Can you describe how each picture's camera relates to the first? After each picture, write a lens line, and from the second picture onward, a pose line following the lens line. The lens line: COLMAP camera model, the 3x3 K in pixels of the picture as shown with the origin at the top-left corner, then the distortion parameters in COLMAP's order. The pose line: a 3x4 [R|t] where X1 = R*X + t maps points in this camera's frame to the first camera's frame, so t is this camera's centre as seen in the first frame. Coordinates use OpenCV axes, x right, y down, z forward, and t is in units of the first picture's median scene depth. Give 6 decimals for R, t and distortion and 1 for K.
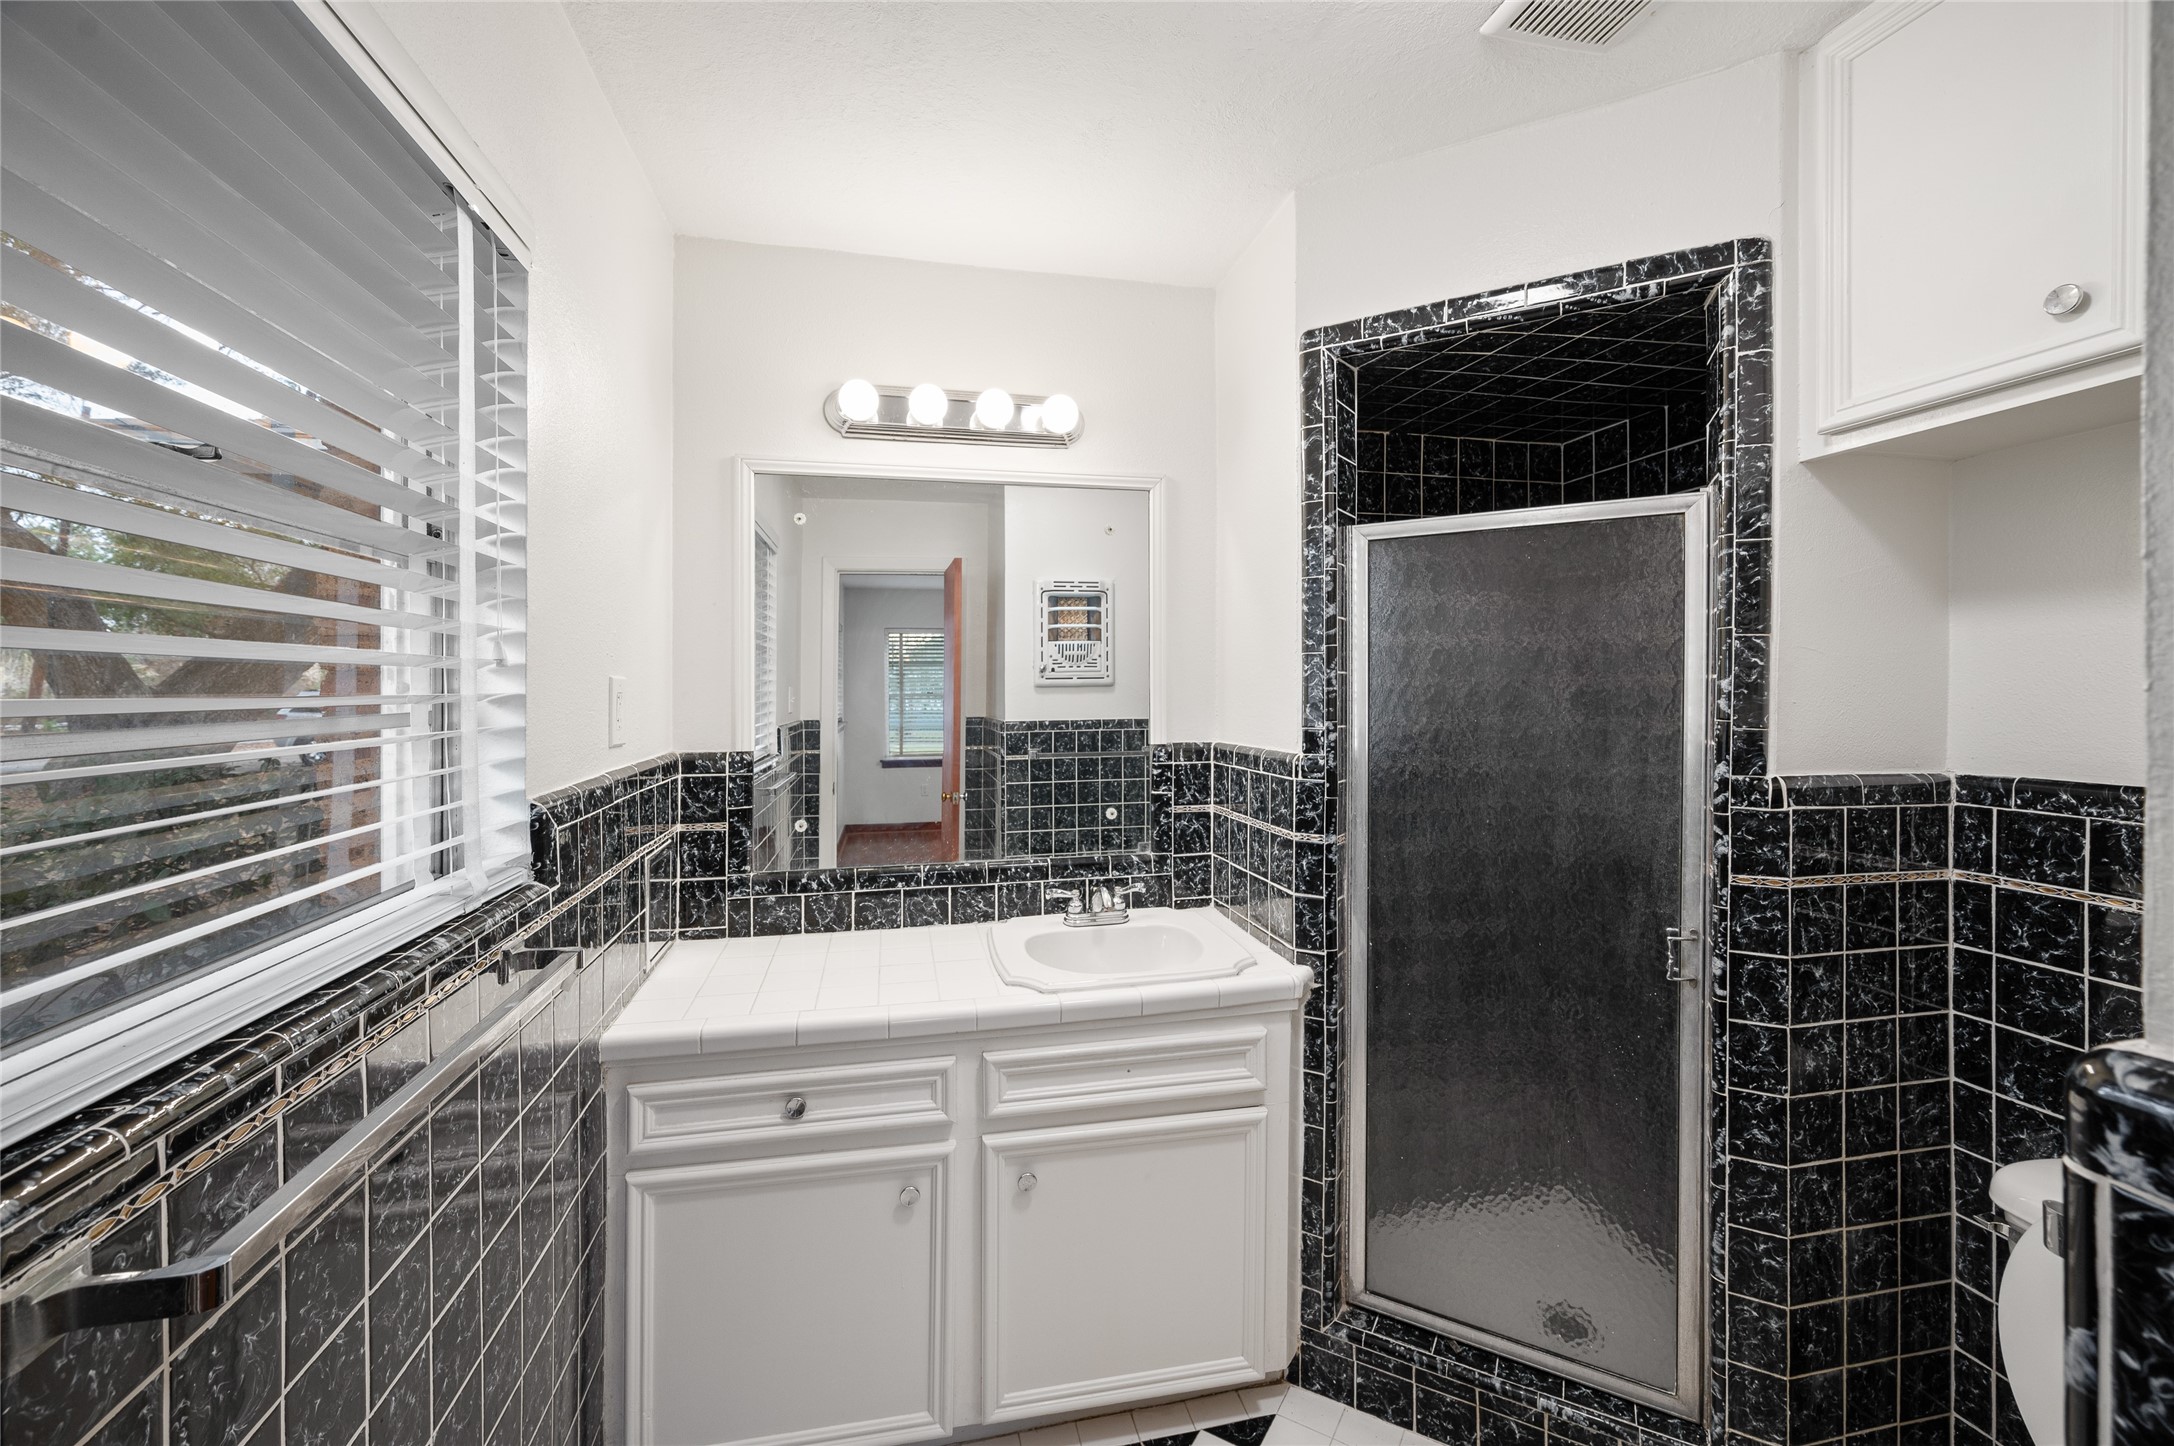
lens RADIAL K [[872.3, 0, 1082.8], [0, 872.3, 701.4], [0, 0, 1]] dist [0.000375, 0.000065]
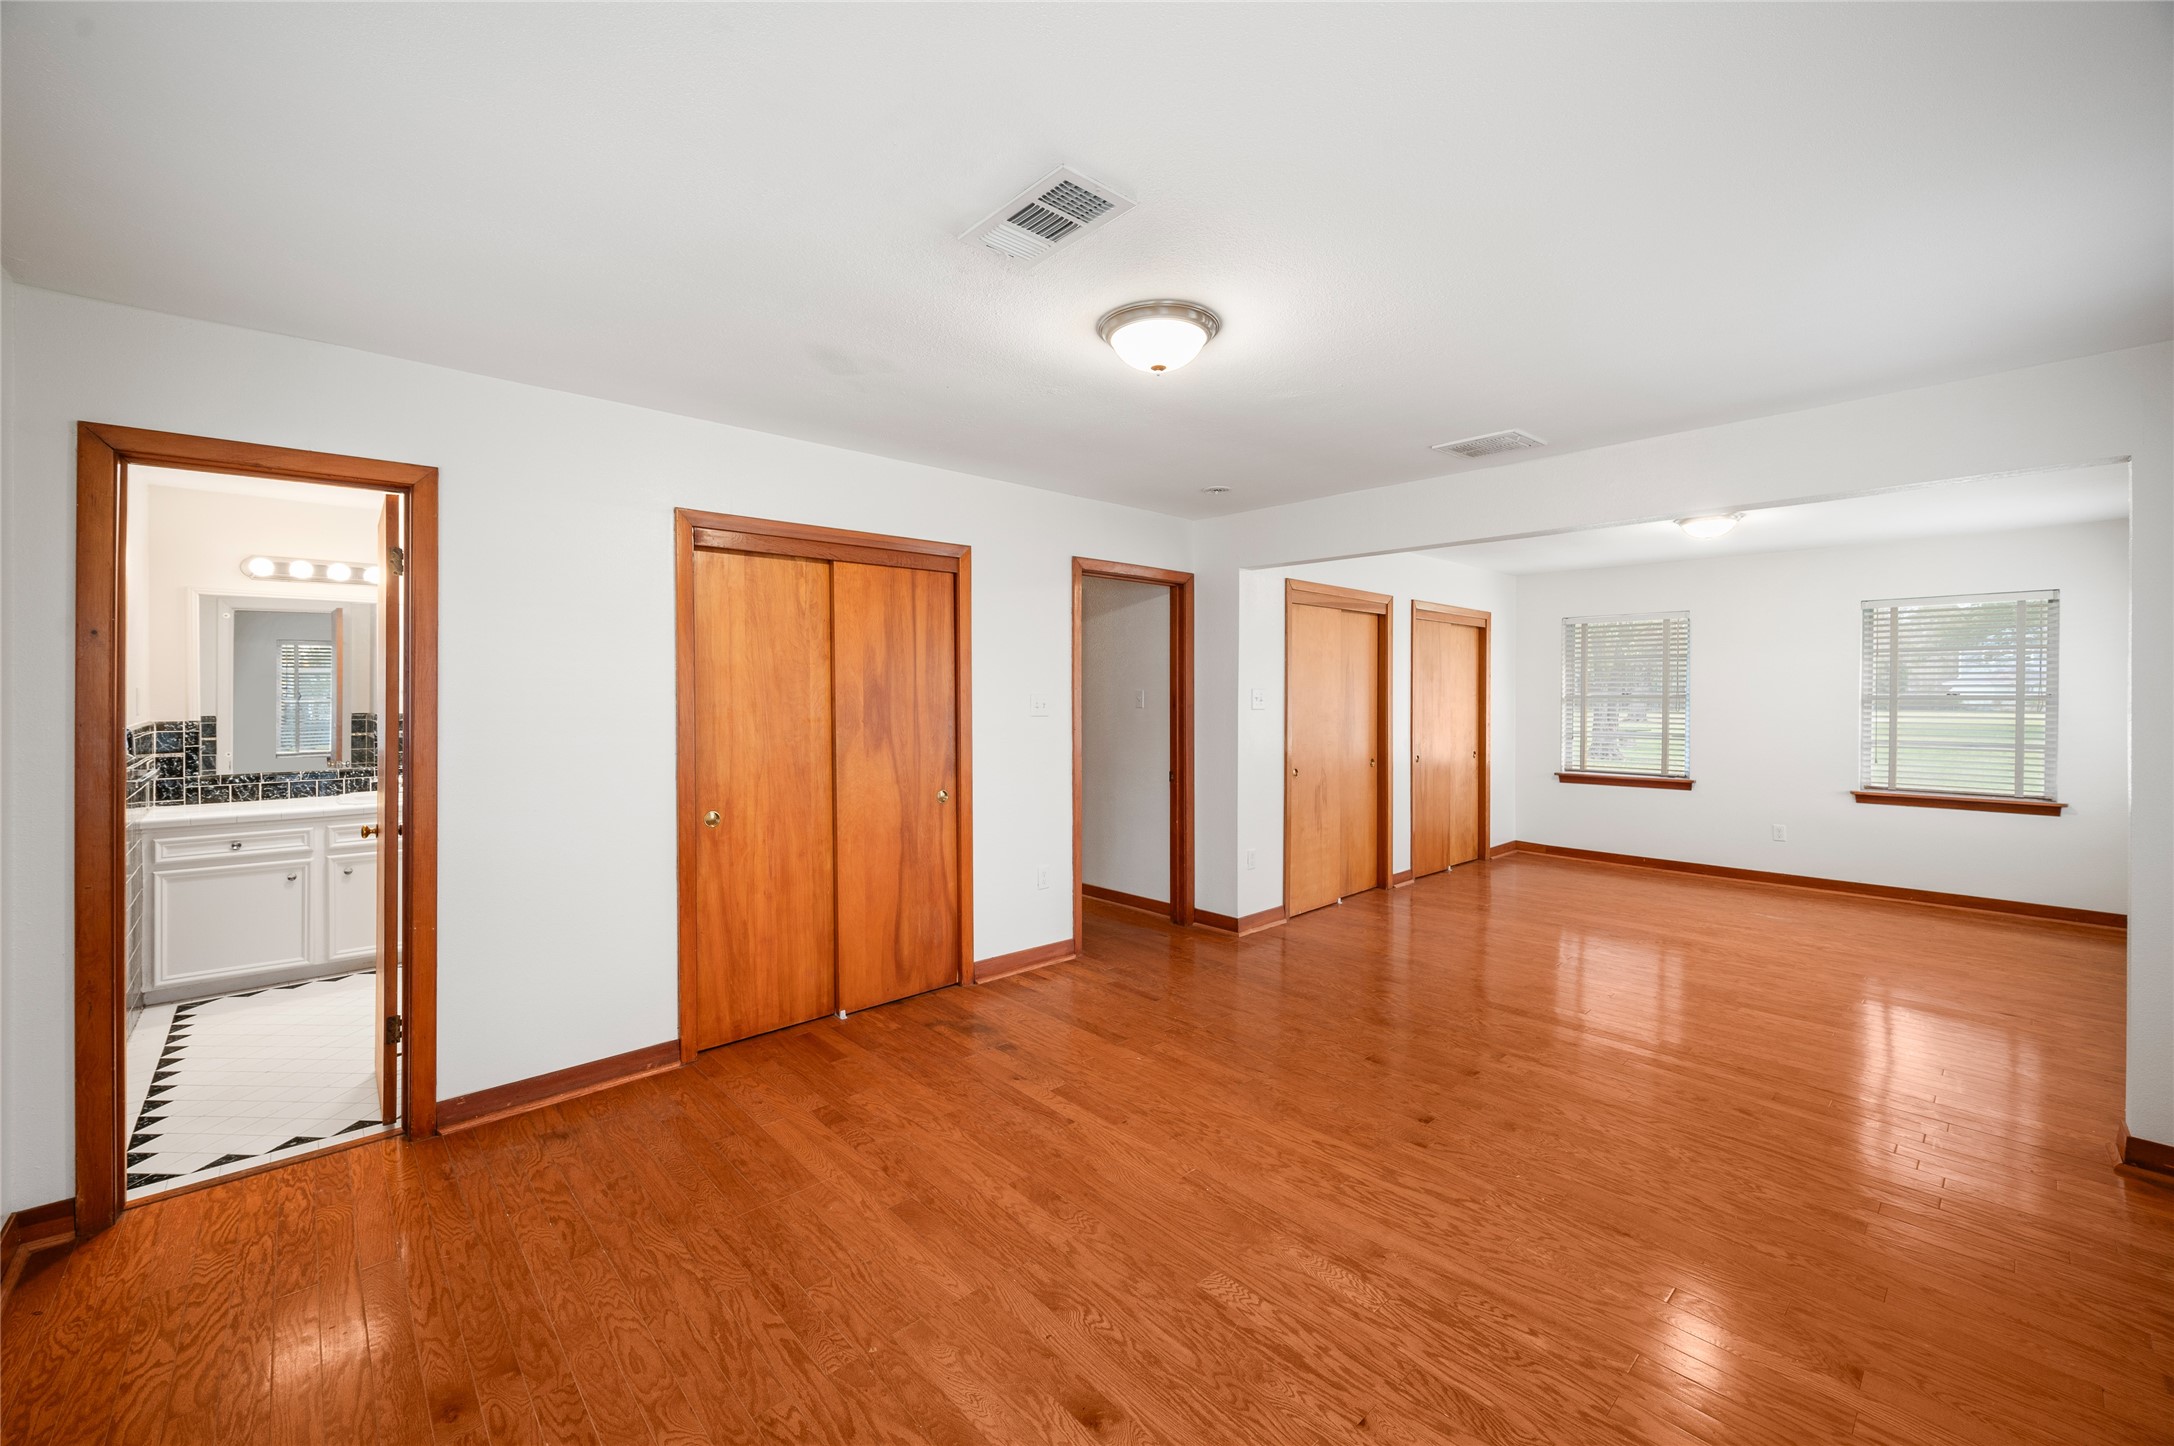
lens RADIAL K [[872.3, 0, 1082.8], [0, 872.3, 708.1], [0, 0, 1]] dist [0.000375, 0.000065]
pose [[0.866310, -0.008164, 0.499441, 0.463348], [0.008230, 0.999964, 0.002070, 0.038879], [-0.499439, 0.002317, 0.866346, -2.059538]]
